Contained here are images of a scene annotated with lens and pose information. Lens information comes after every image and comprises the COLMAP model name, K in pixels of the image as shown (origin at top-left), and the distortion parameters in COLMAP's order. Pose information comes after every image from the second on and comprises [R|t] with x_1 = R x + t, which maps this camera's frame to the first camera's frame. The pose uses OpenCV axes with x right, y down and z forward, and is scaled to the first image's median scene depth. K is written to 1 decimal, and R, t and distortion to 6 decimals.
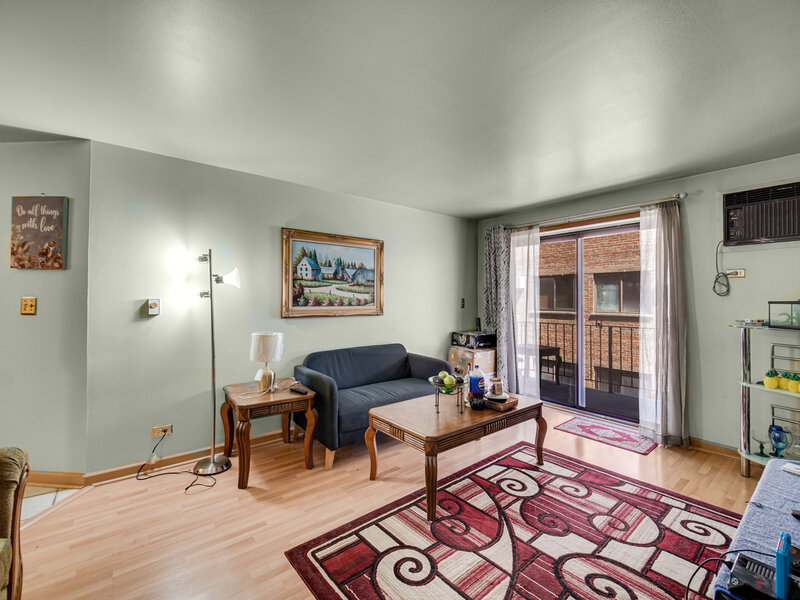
lens RADIAL K [[354.5, 0, 400.1], [0, 354.5, 299.8], [0, 0, 1]] dist [-0.002325, -0.000073]
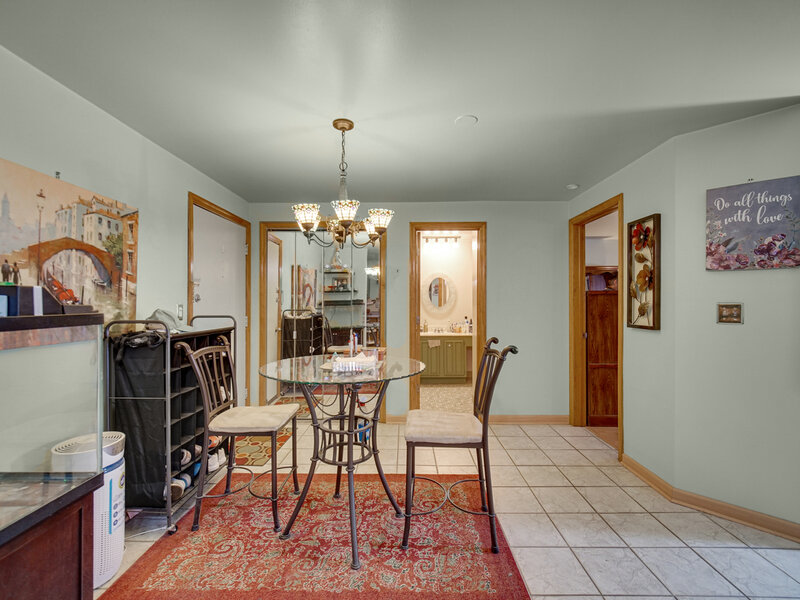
lens RADIAL K [[354.5, 0, 395.9], [0, 354.5, 298.5], [0, 0, 1]] dist [-0.002325, -0.000073]
pose [[0.770571, -0.010204, -0.637273, -1.147475], [0.001798, 0.999903, -0.013837, -0.008652], [0.637352, 0.009517, 0.770514, -0.179427]]
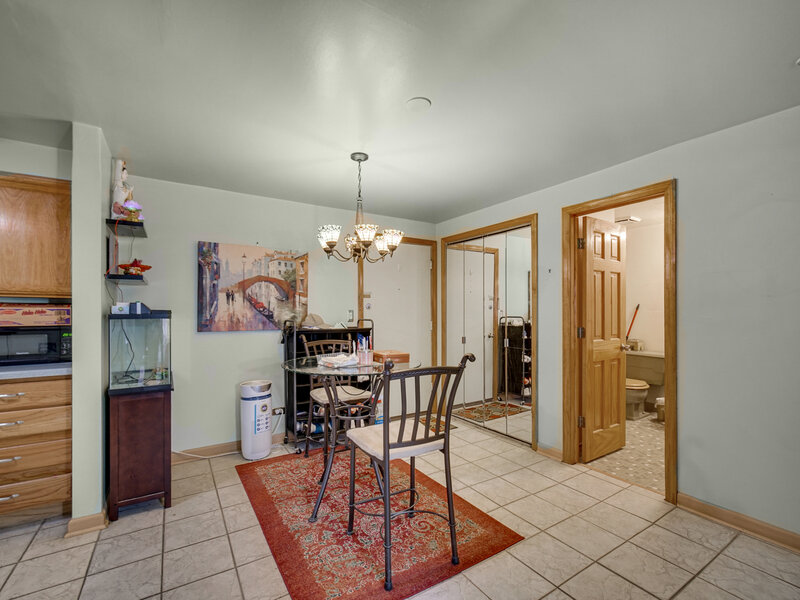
lens RADIAL K [[354.5, 0, 398.6], [0, 354.5, 306.3], [0, 0, 1]] dist [-0.002325, -0.000073]
pose [[-0.098275, -0.015069, -0.995045, -0.799240], [-0.000278, 0.999886, -0.015115, -0.002804], [0.995159, -0.001209, -0.098268, 0.624679]]
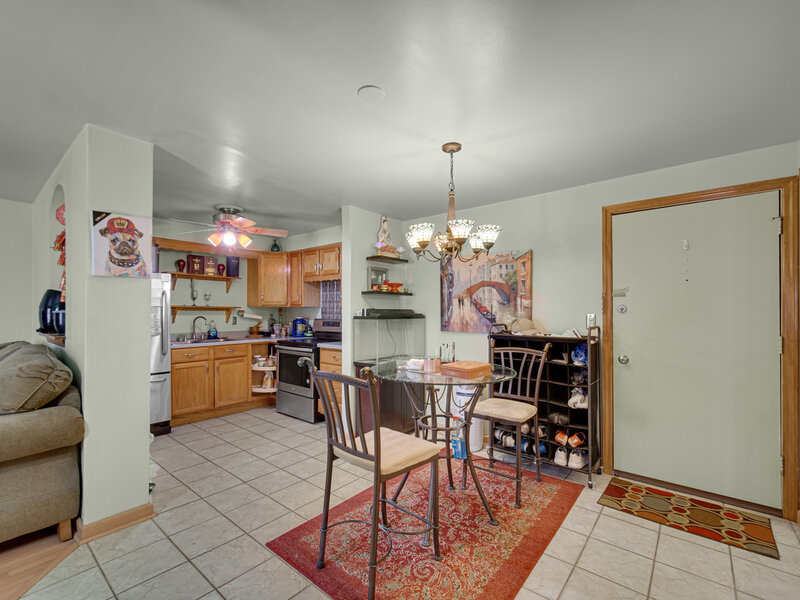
lens RADIAL K [[354.5, 0, 399.6], [0, 354.5, 309.2], [0, 0, 1]] dist [-0.002325, -0.000073]
pose [[-0.976003, -0.007416, -0.217629, -1.466310], [-0.005422, 0.999938, -0.009756, -0.010932], [0.217688, -0.008342, -0.975983, 1.301226]]
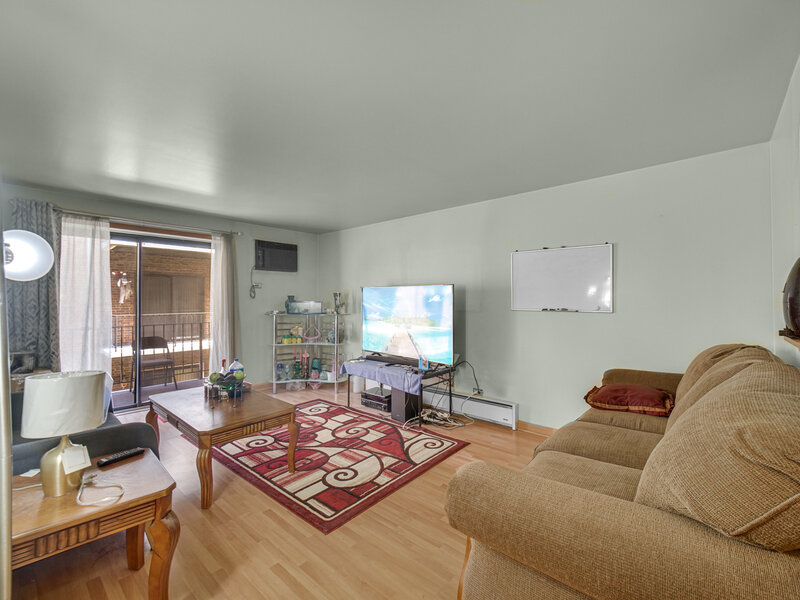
lens RADIAL K [[354.5, 0, 396.0], [0, 354.5, 298.2], [0, 0, 1]] dist [-0.002325, -0.000073]
pose [[-0.163824, 0.002004, 0.986488, -1.099139], [0.000804, 0.999998, -0.001898, -0.009430], [-0.986489, 0.000482, -0.163825, 0.736474]]
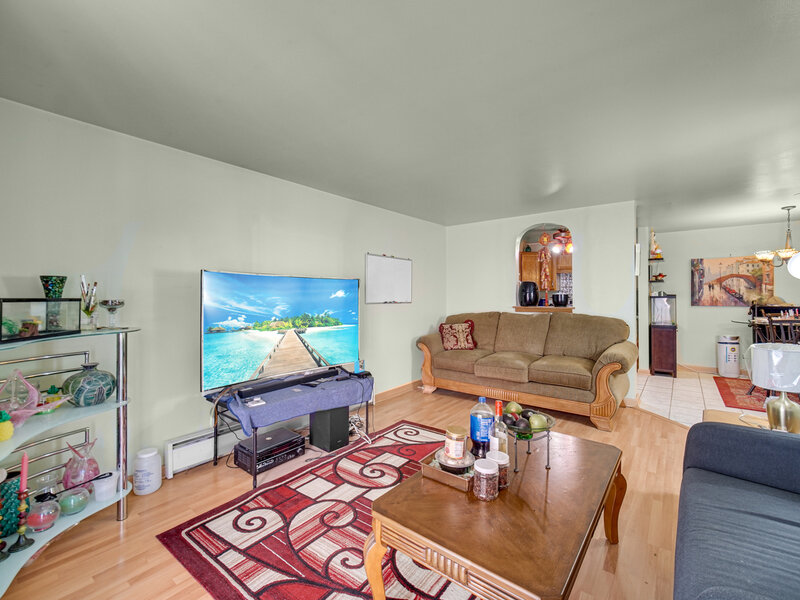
lens RADIAL K [[354.5, 0, 399.8], [0, 354.5, 295.8], [0, 0, 1]] dist [-0.002325, -0.000073]
pose [[-0.974604, 0.000714, -0.223936, 0.555805], [0.000746, 1.000000, -0.000058, -0.000190], [0.223936, -0.000224, -0.974604, 1.744894]]
